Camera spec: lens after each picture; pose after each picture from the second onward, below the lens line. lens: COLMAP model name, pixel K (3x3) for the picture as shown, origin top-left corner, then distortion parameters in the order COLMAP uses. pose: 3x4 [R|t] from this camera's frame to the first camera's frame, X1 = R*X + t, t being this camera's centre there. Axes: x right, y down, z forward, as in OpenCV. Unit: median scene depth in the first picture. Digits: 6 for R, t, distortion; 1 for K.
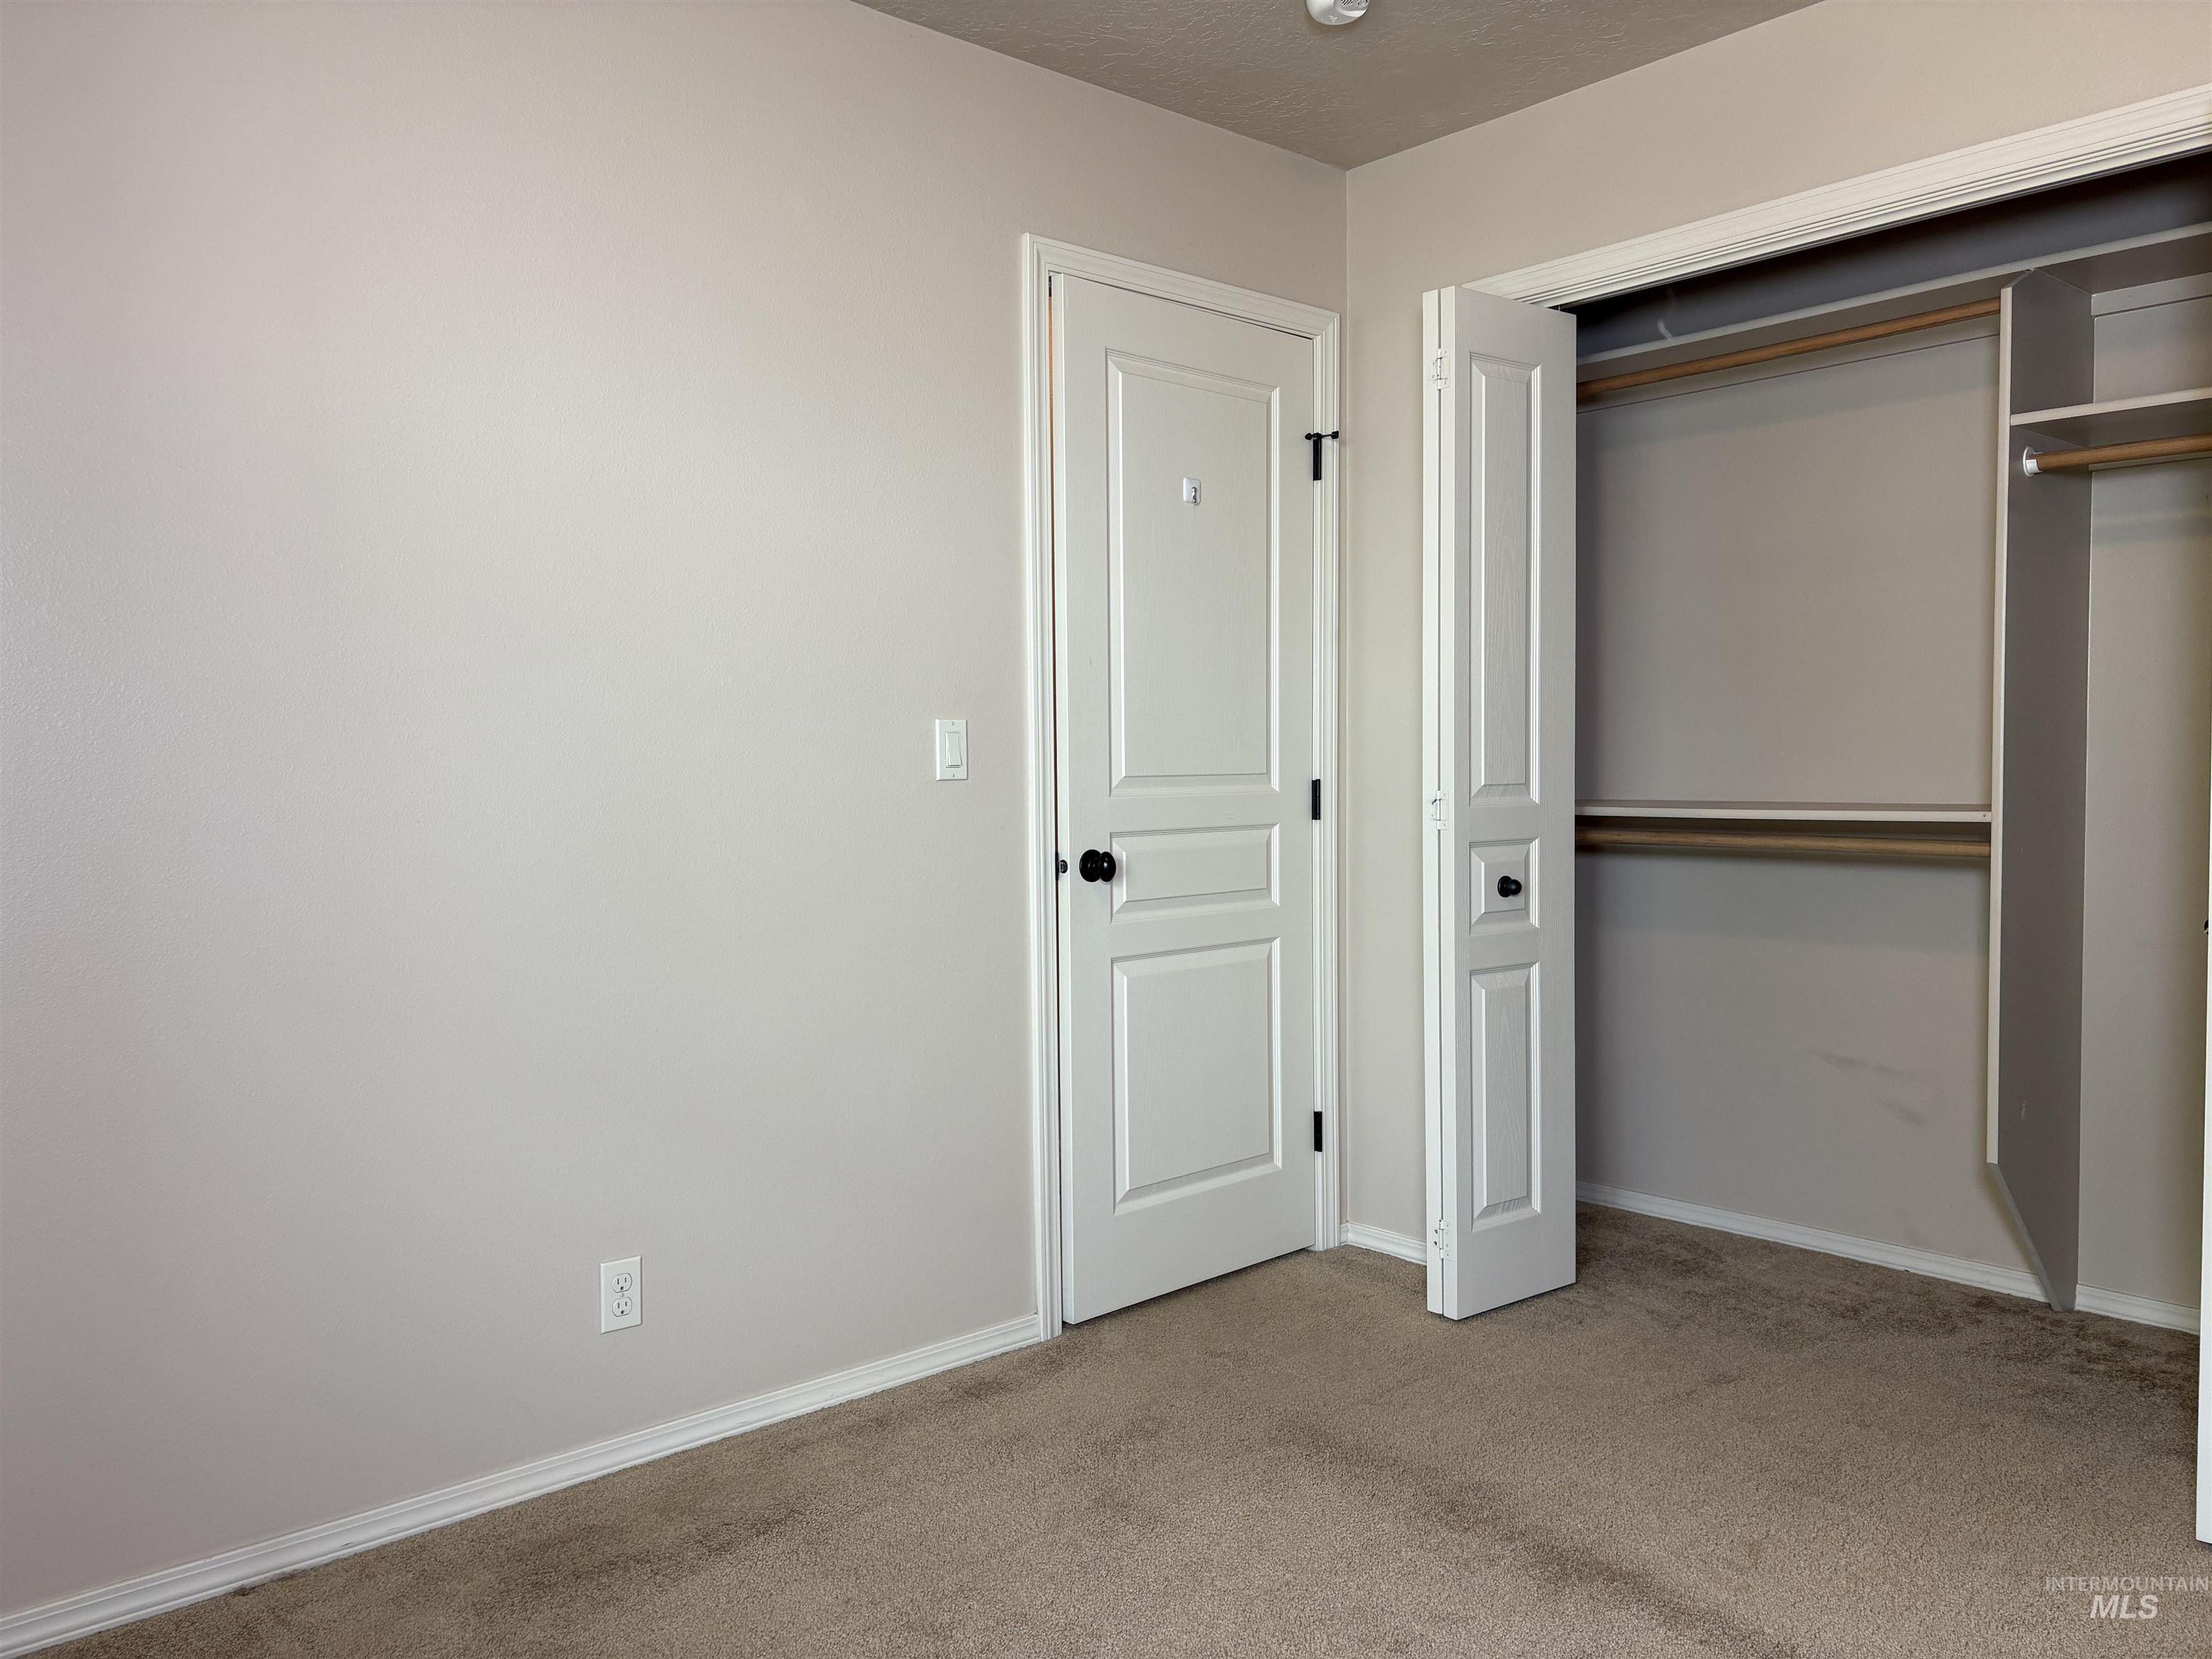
lens RADIAL K [[1676.3, 0, 1117.2], [0, 1676.3, 833.0], [0, 0, 1]] dist [0.017980, -0.003672]
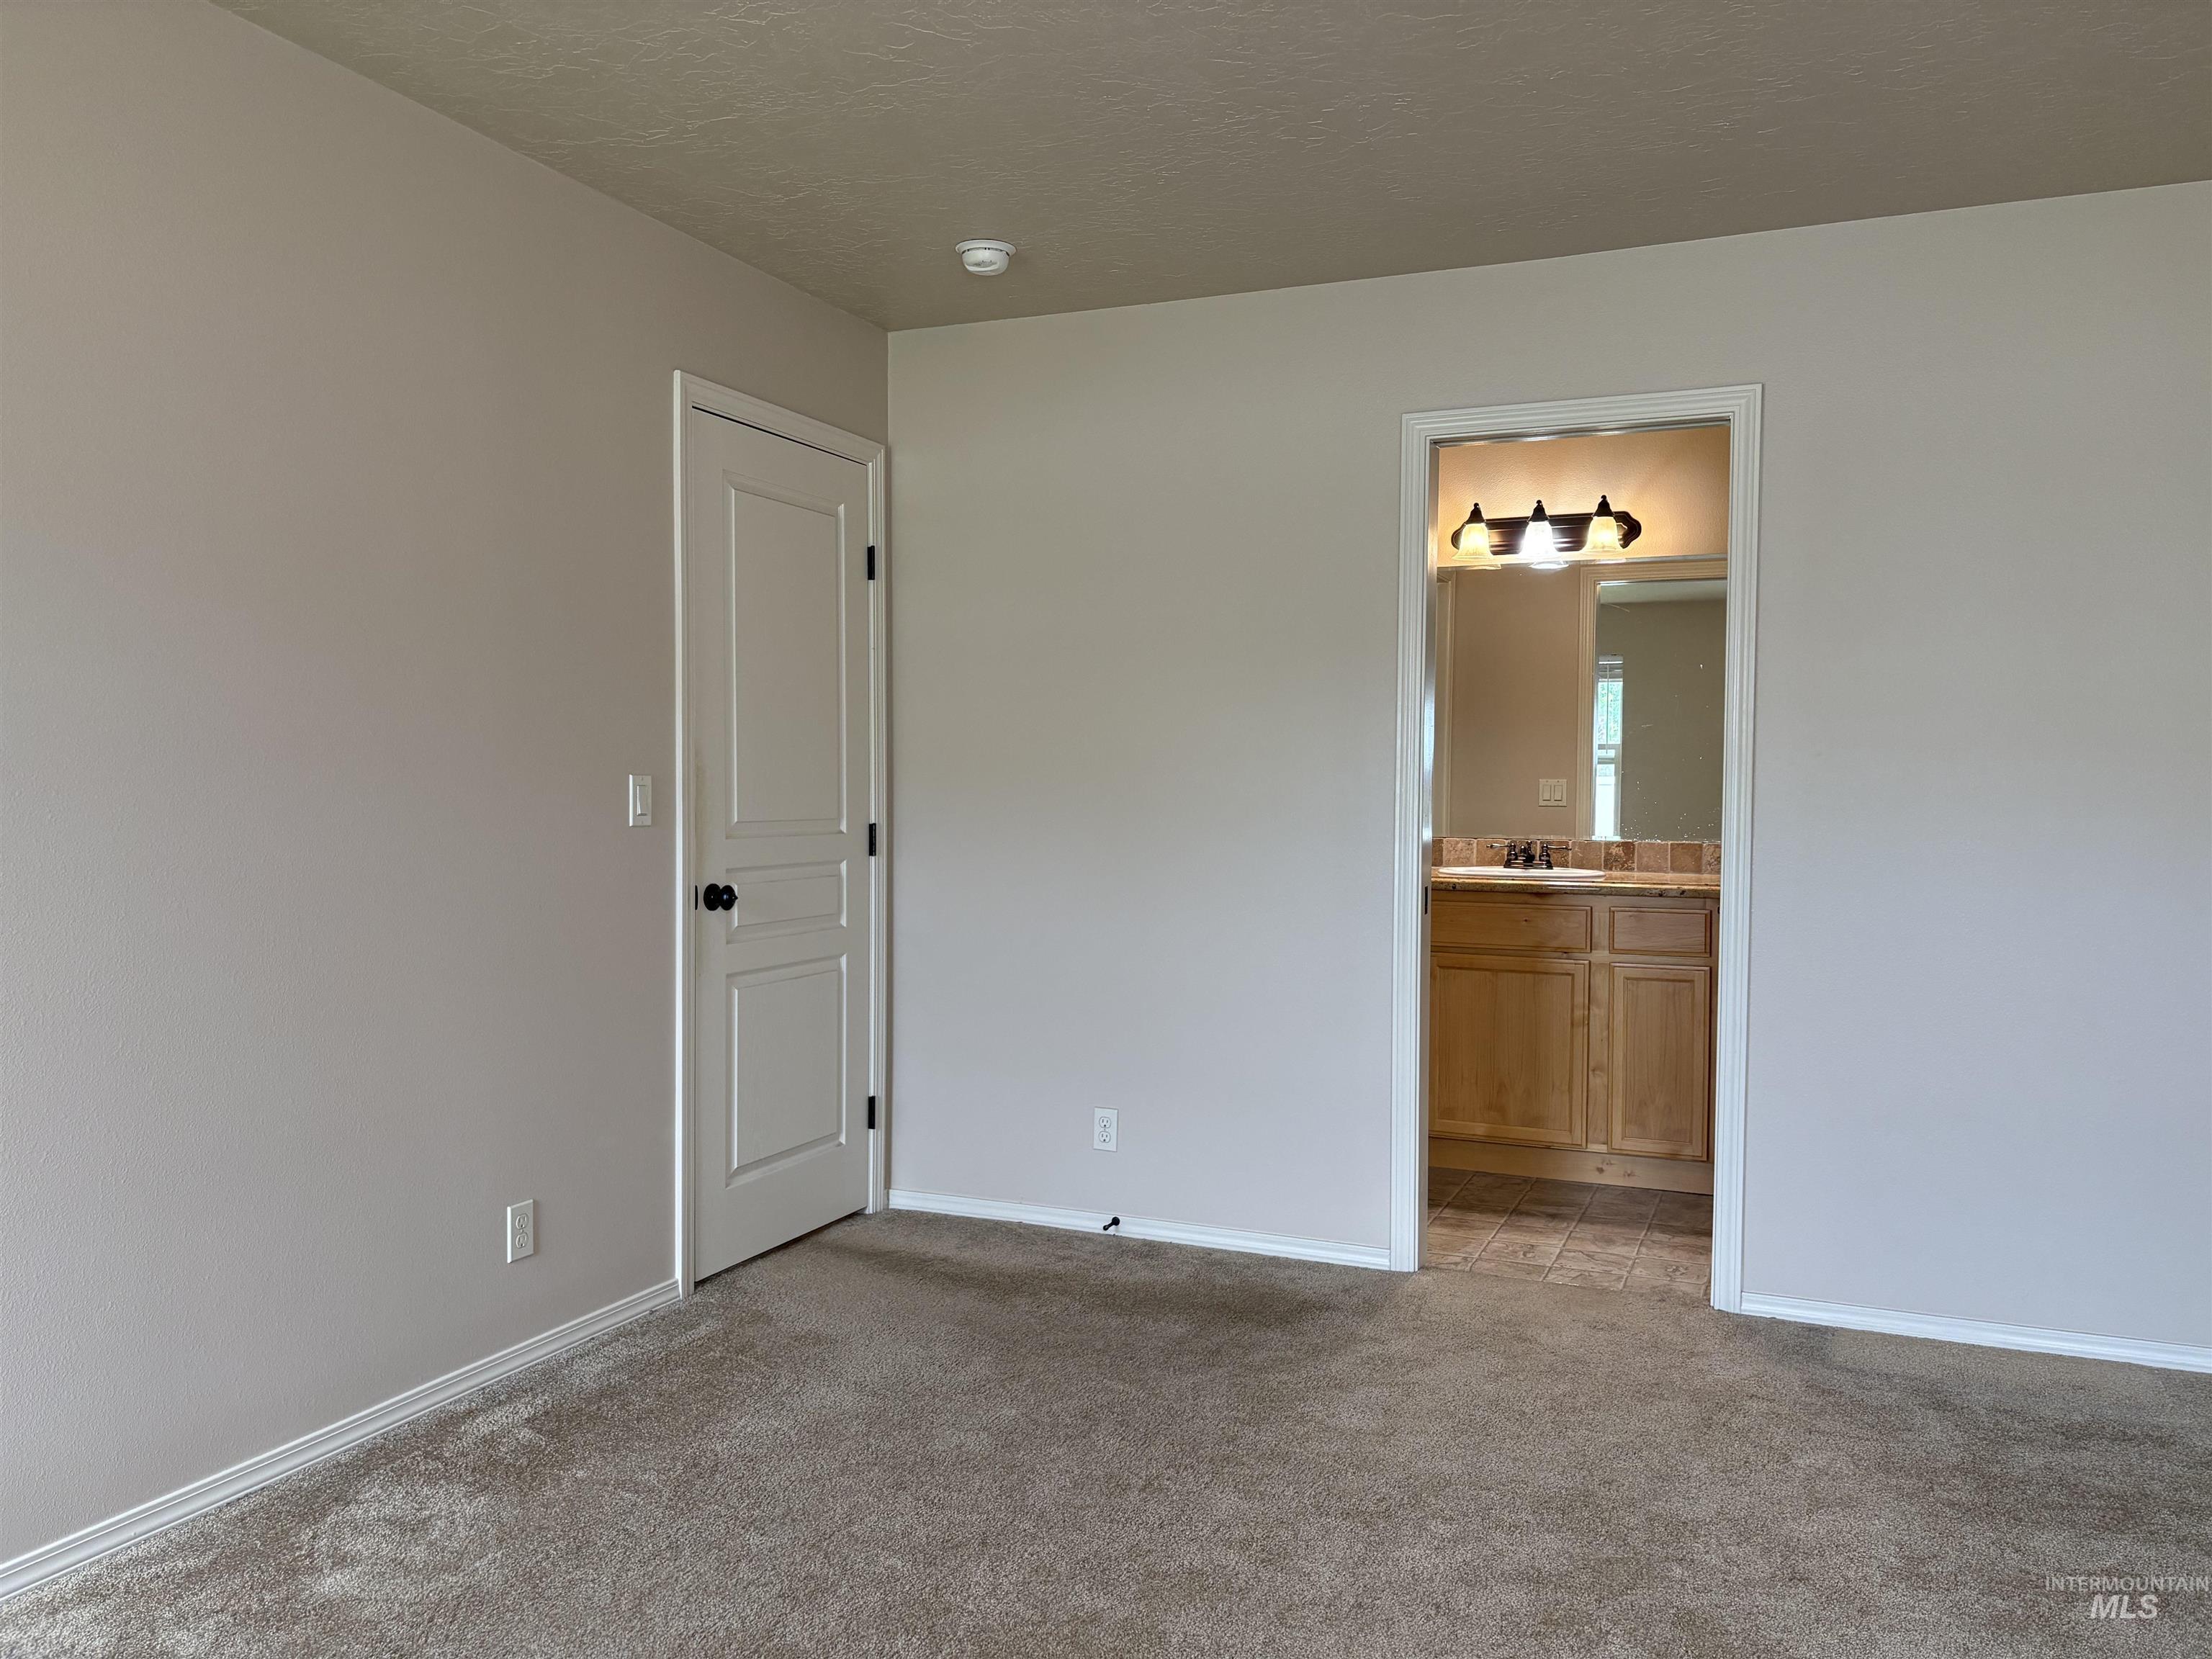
lens RADIAL K [[1676.3, 0, 1117.2], [0, 1676.3, 833.0], [0, 0, 1]] dist [0.017980, -0.003672]
pose [[0.908420, -0.001384, 0.418057, -0.233617], [0.009437, 0.999808, -0.017197, -0.002378], [-0.417953, 0.019567, 0.908258, -0.186532]]
